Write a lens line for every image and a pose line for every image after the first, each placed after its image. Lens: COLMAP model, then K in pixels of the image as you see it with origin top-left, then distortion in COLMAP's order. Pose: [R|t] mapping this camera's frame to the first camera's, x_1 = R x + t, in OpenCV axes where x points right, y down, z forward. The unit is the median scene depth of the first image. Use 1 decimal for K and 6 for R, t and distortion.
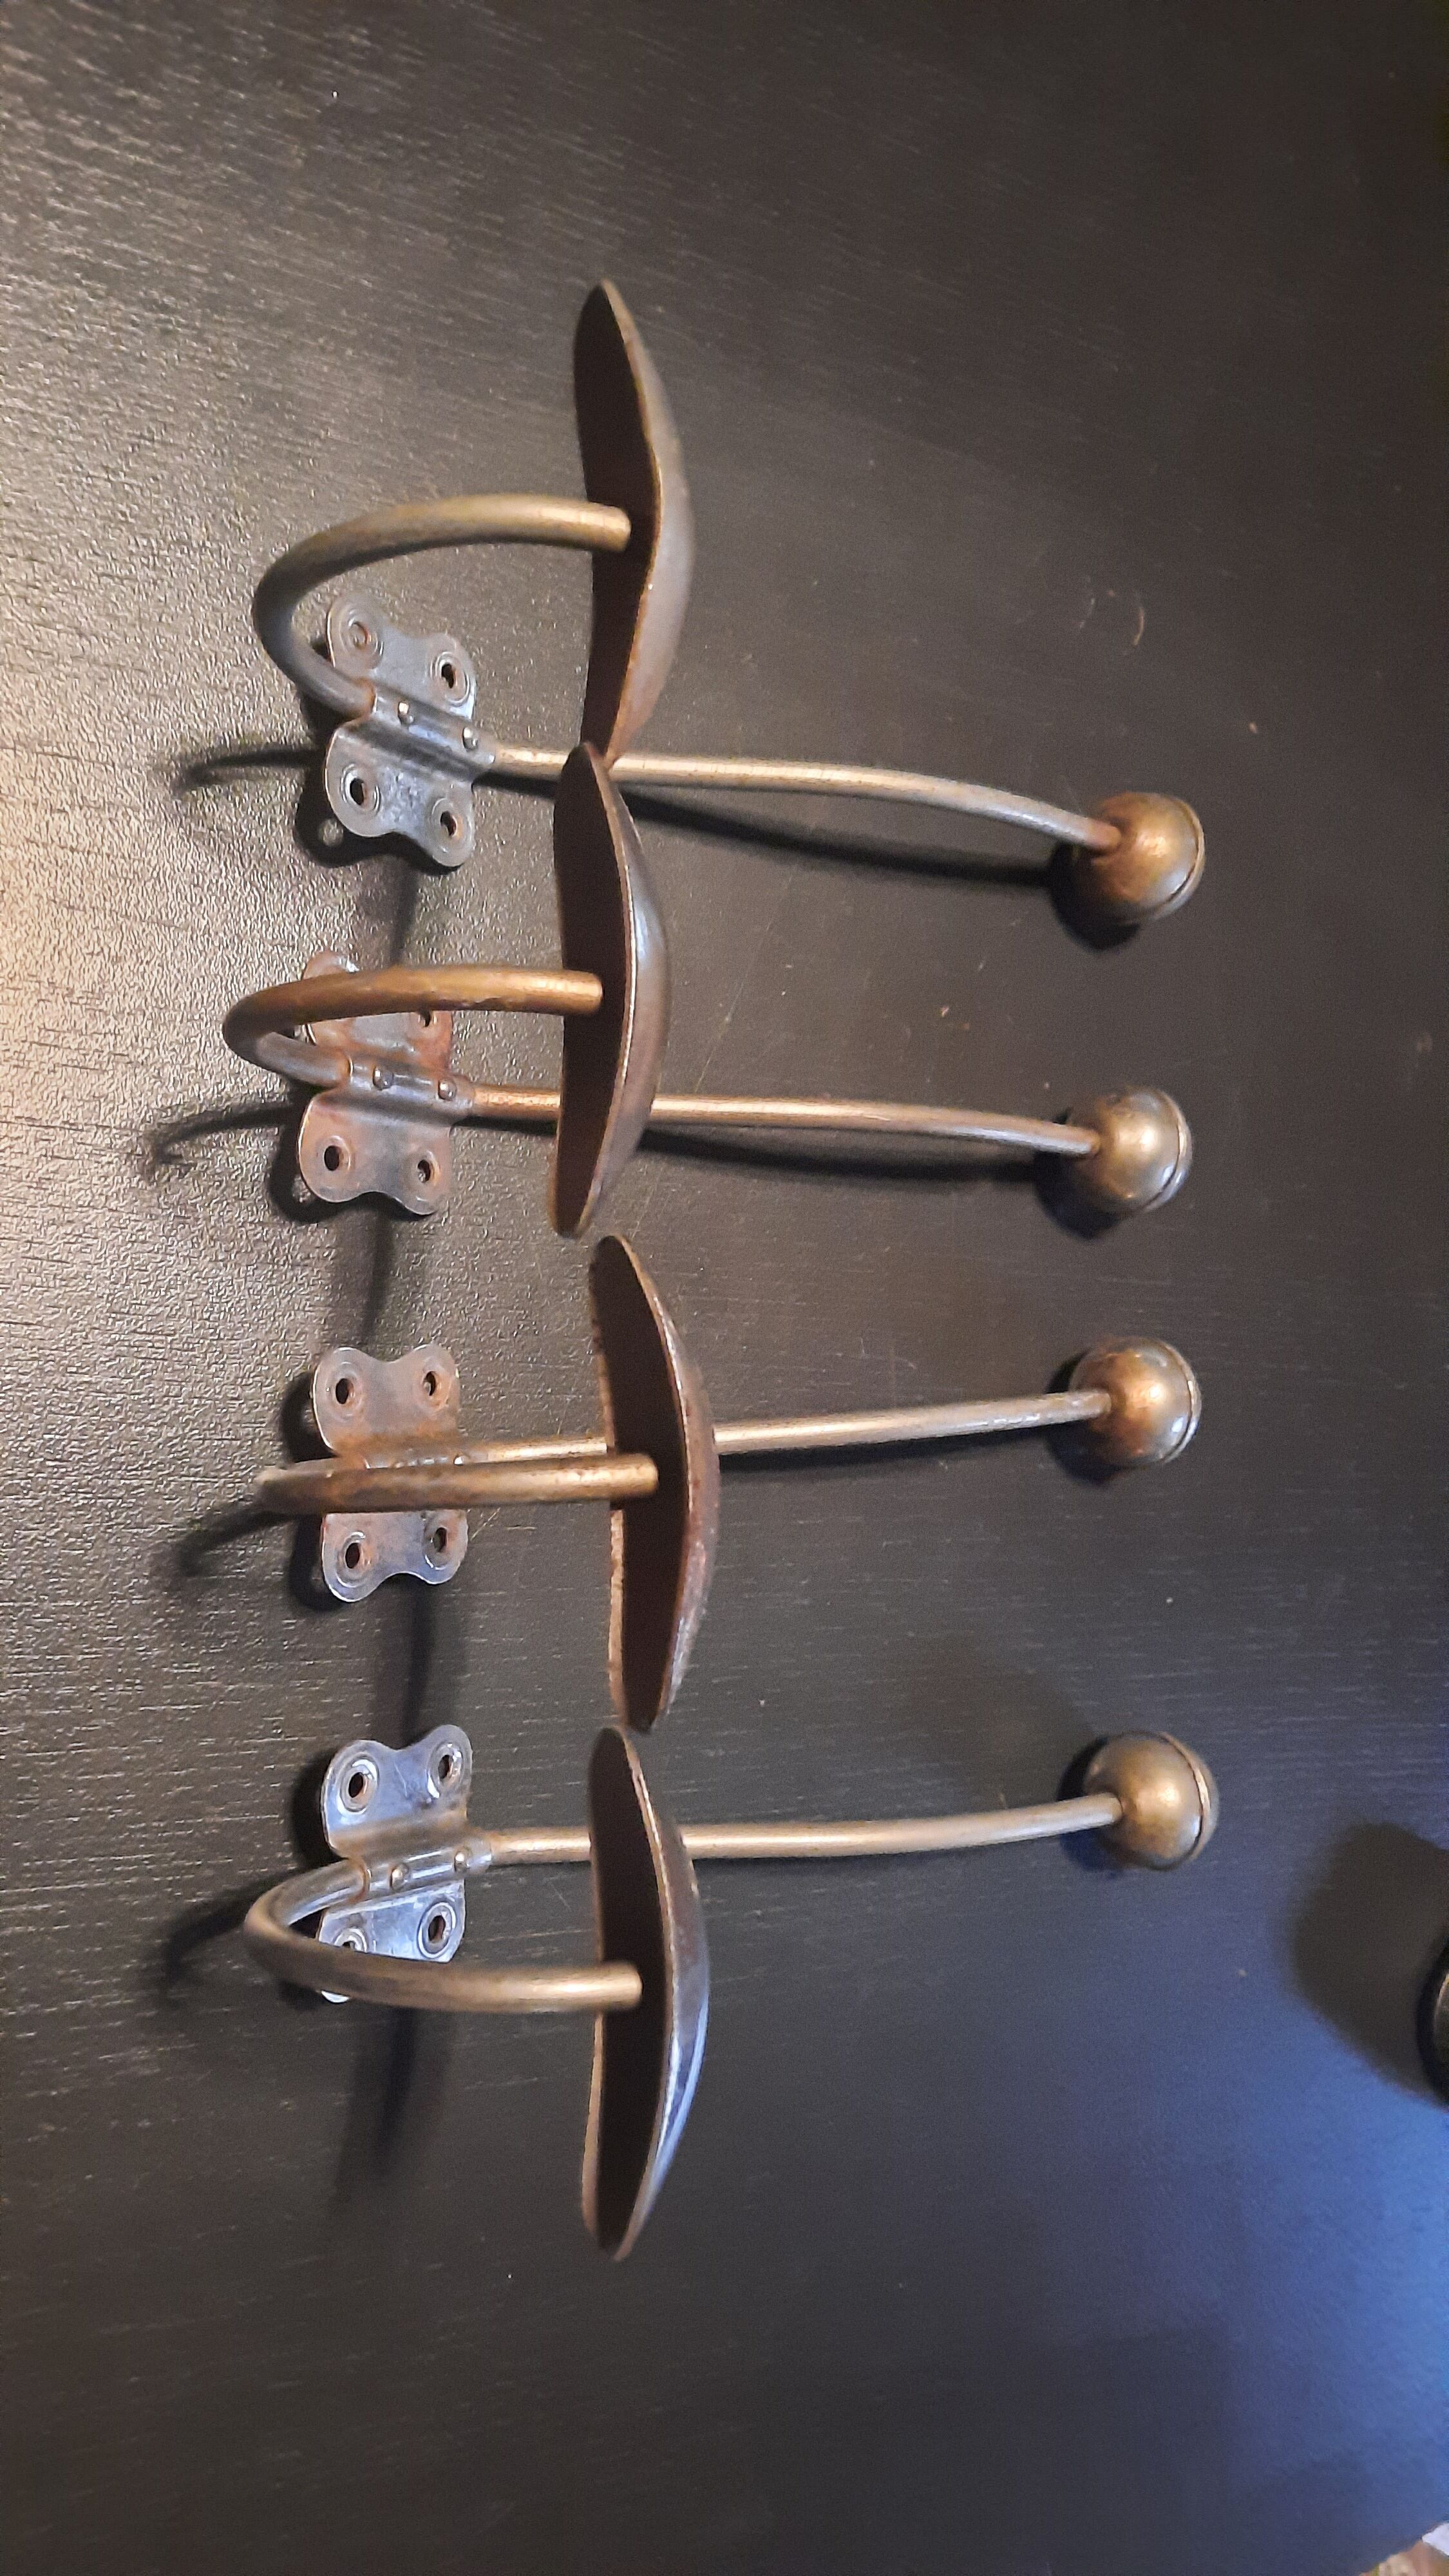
lens RADIAL K [[2034.6, 0, 728.8], [0, 2034.6, 1311.6], [0, 0, 1]] dist [0.023998, -0.069196]
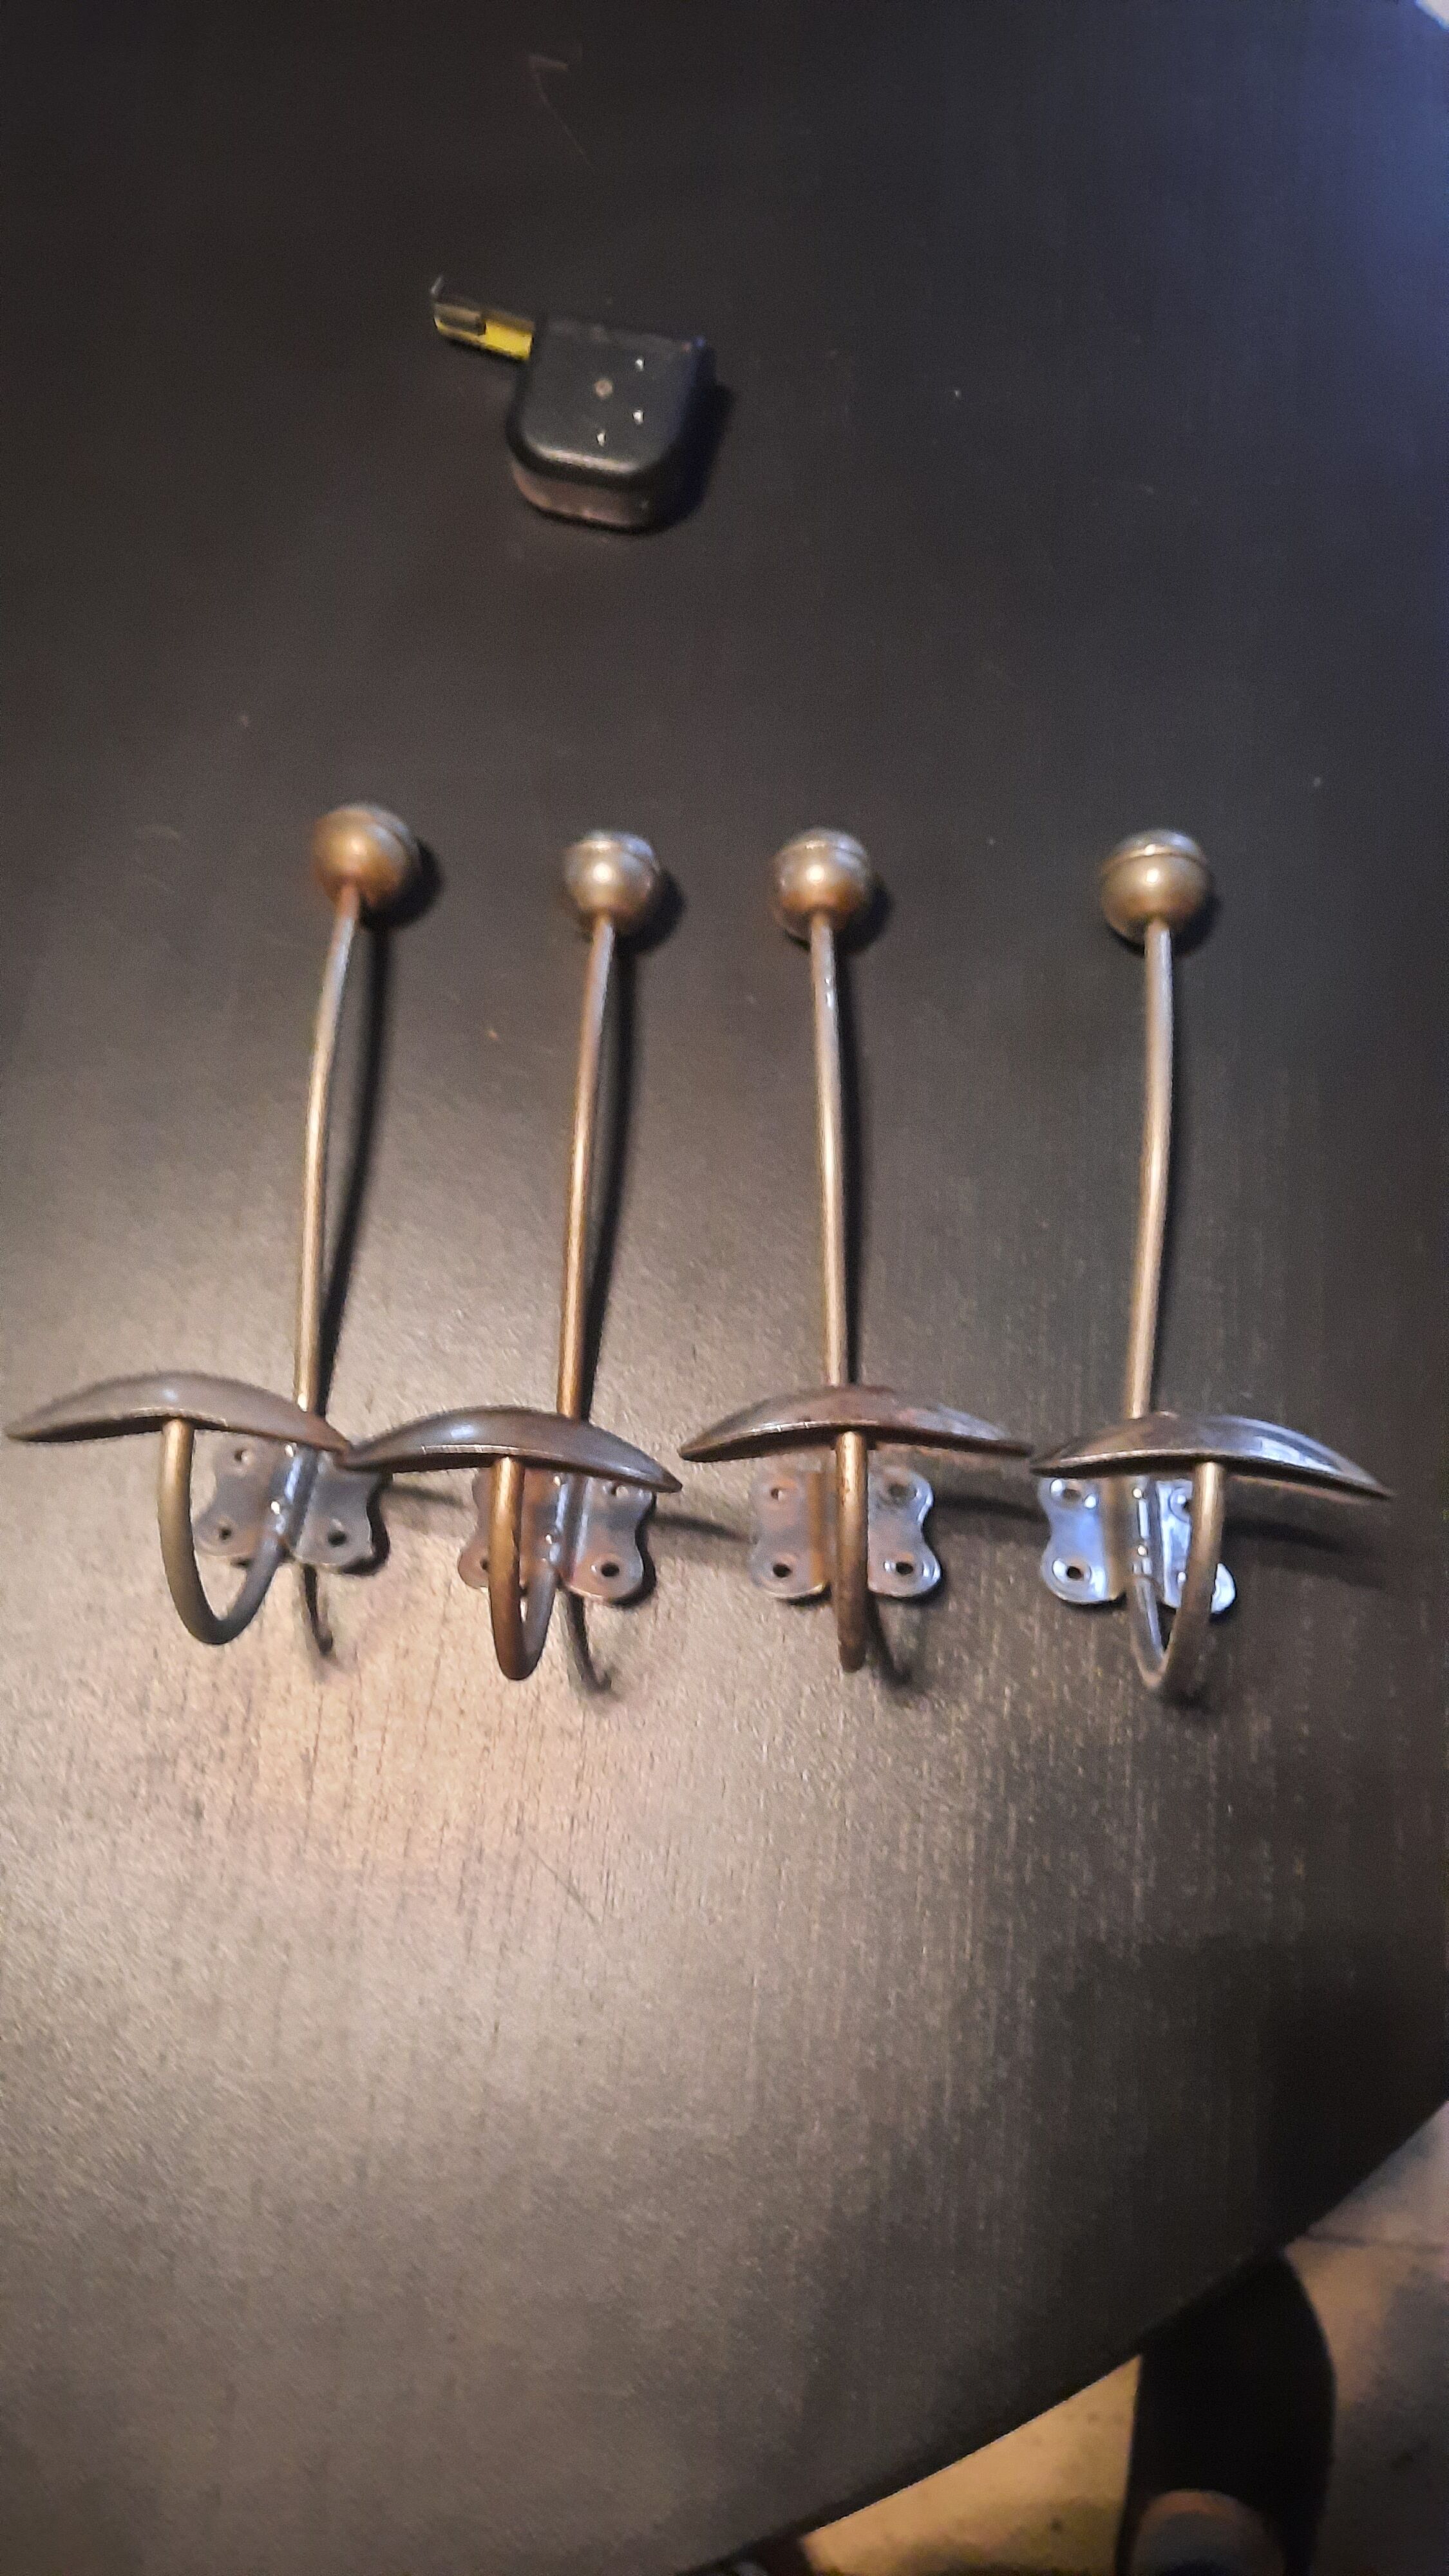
lens RADIAL K [[2034.6, 0, 728.8], [0, 2034.6, 1311.6], [0, 0, 1]] dist [0.023998, -0.069196]
pose [[0.039337, -0.977346, -0.207959, 0.251700], [0.999226, 0.038536, 0.007902, -0.013268], [0.000291, -0.208109, 0.978106, -0.281351]]
